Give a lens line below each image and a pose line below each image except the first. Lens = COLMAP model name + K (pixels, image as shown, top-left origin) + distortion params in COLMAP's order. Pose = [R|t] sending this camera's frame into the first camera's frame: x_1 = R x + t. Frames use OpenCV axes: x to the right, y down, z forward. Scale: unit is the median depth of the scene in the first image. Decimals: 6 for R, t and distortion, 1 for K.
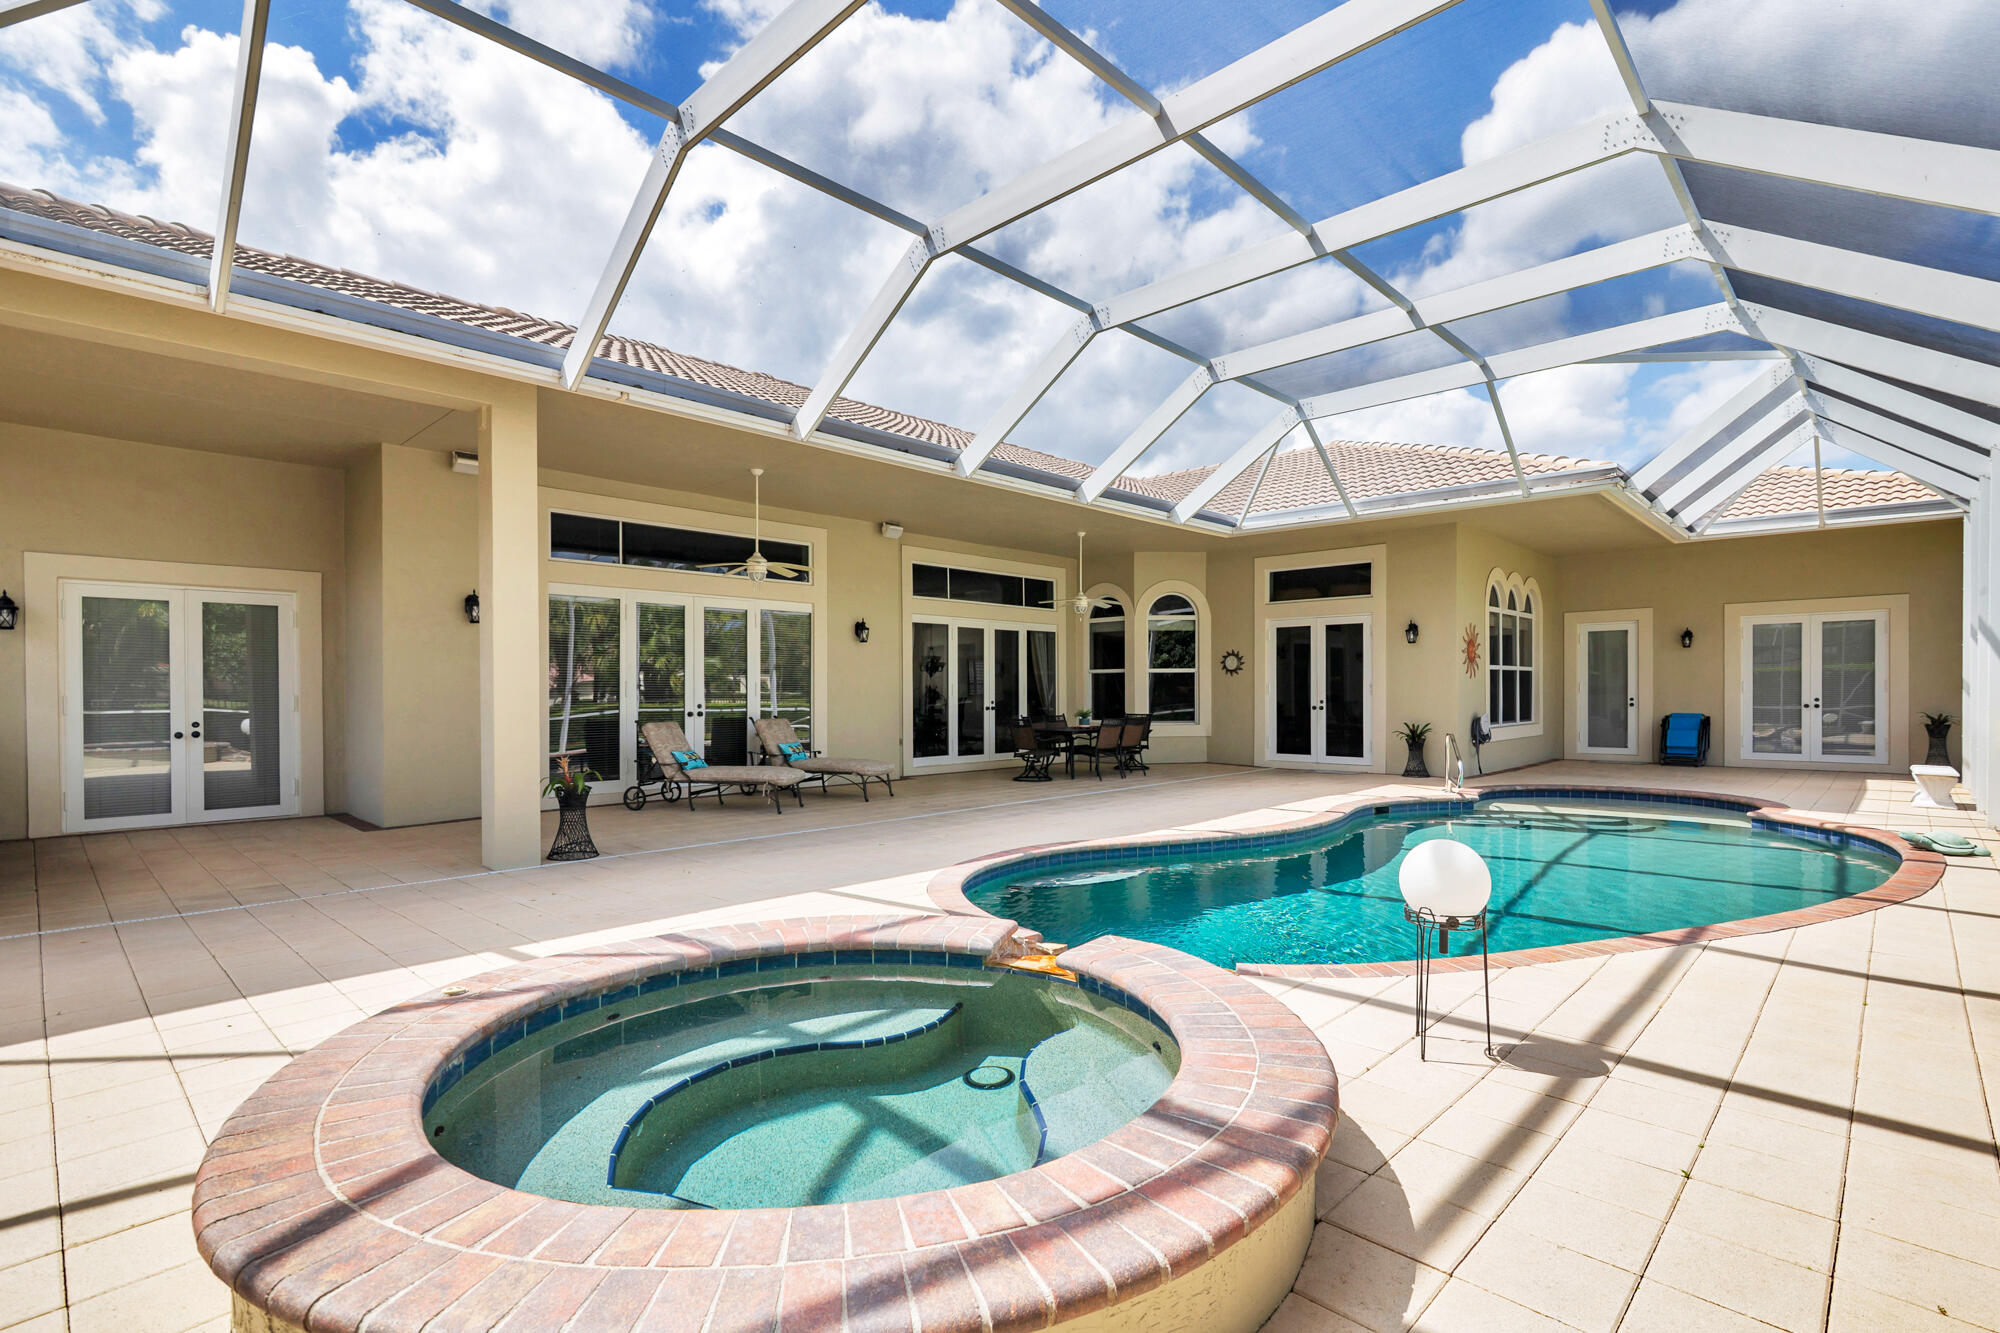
lens RADIAL K [[930.2, 0, 1002.5], [0, 930.2, 697.9], [0, 0, 1]] dist [-0.000636, 0.000638]
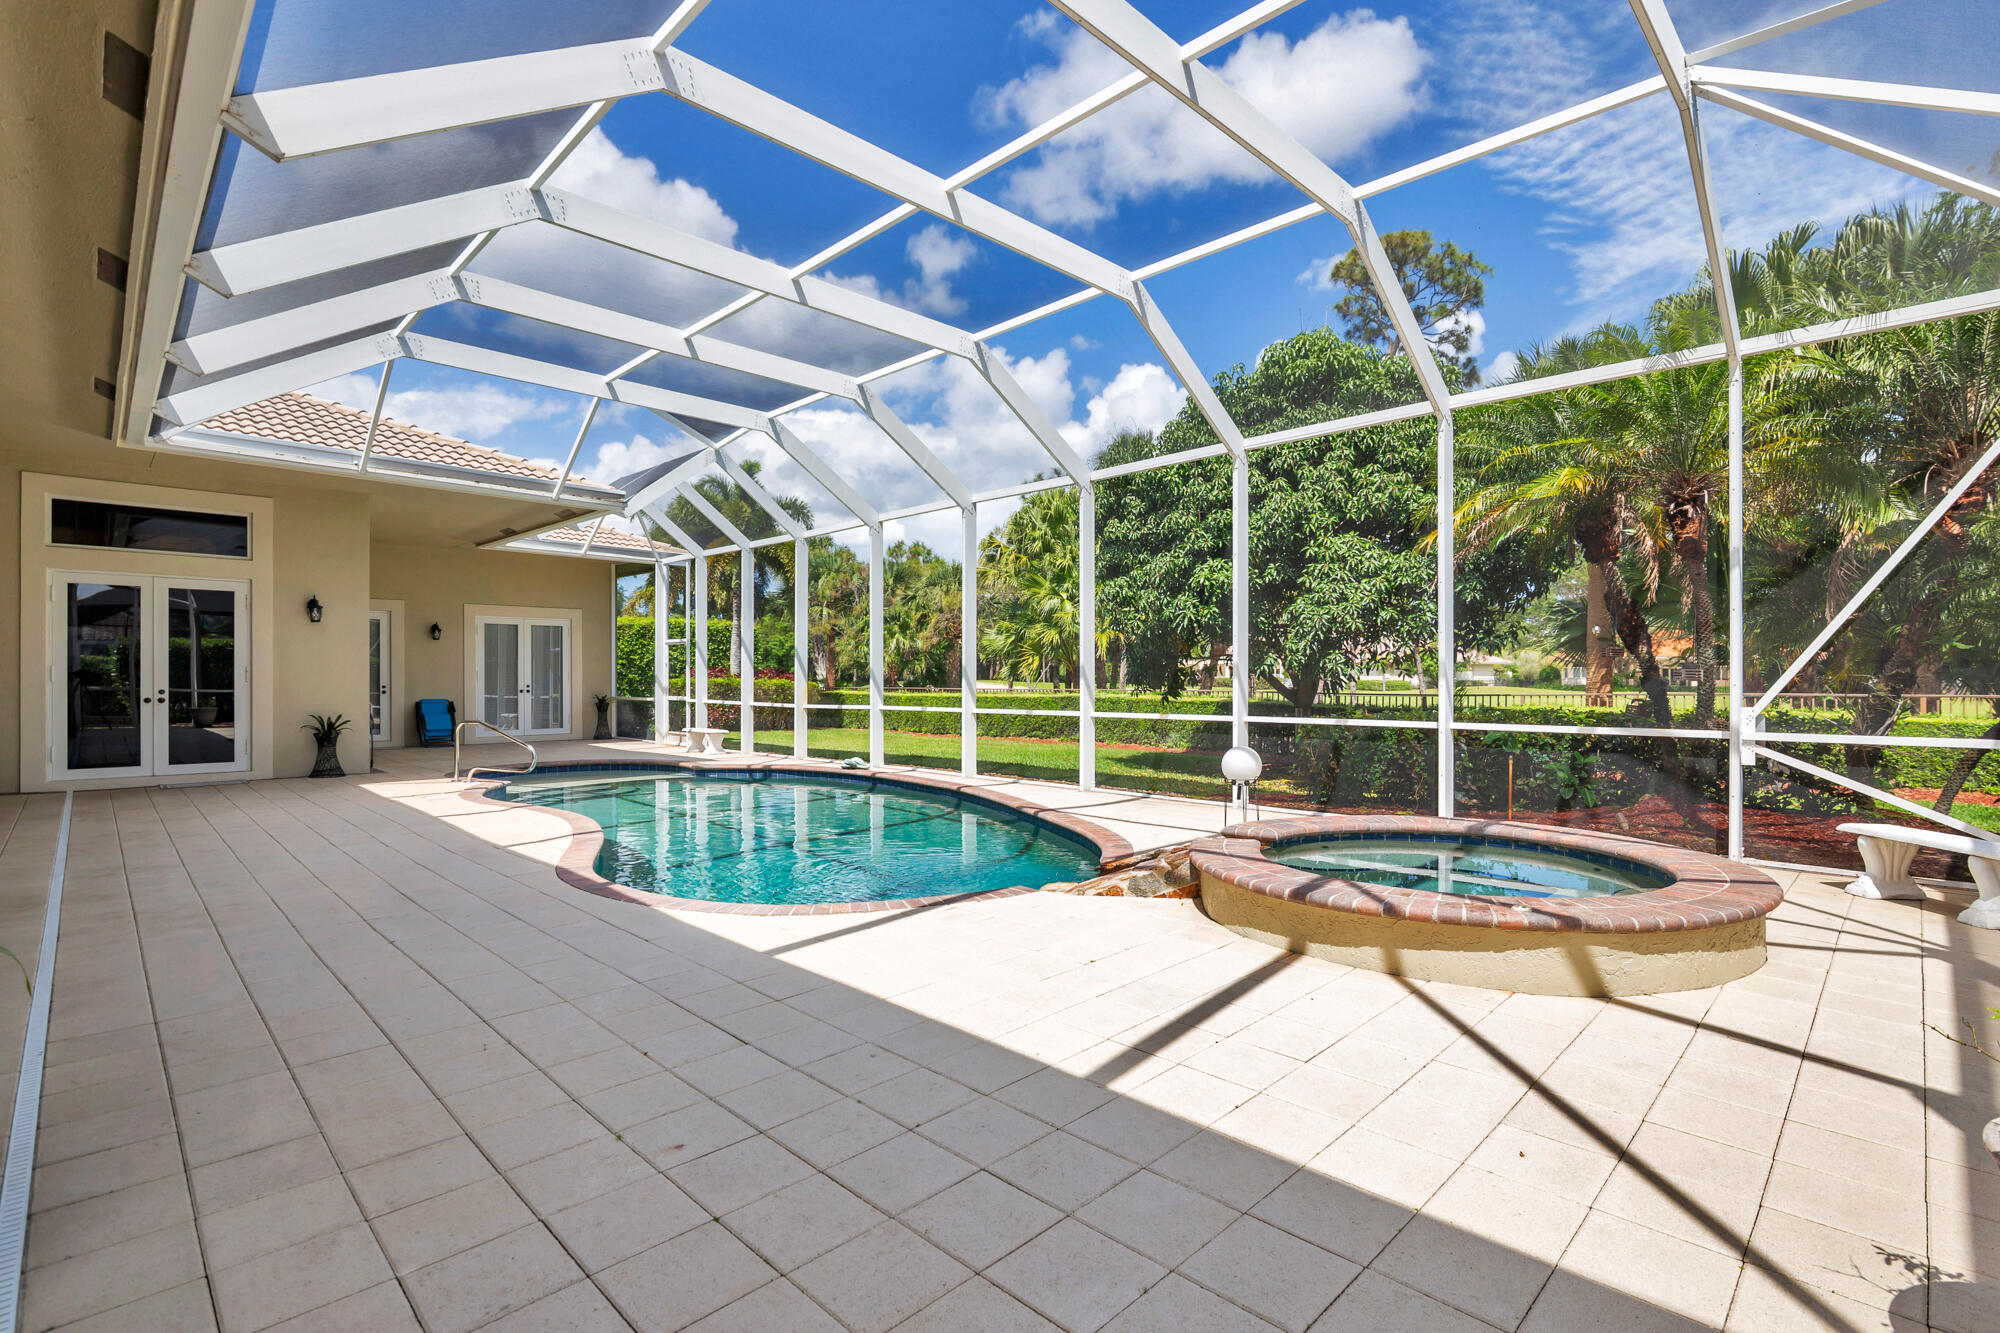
lens RADIAL K [[918.8, 0, 999.1], [0, 918.8, 677.2], [0, 0, 1]] dist [-0.001267, 0.000669]
pose [[0.021212, 0.004189, 0.999766, -0.362663], [0.006153, 0.999972, -0.004321, -0.000730], [-0.999756, 0.006244, 0.021186, 0.325415]]
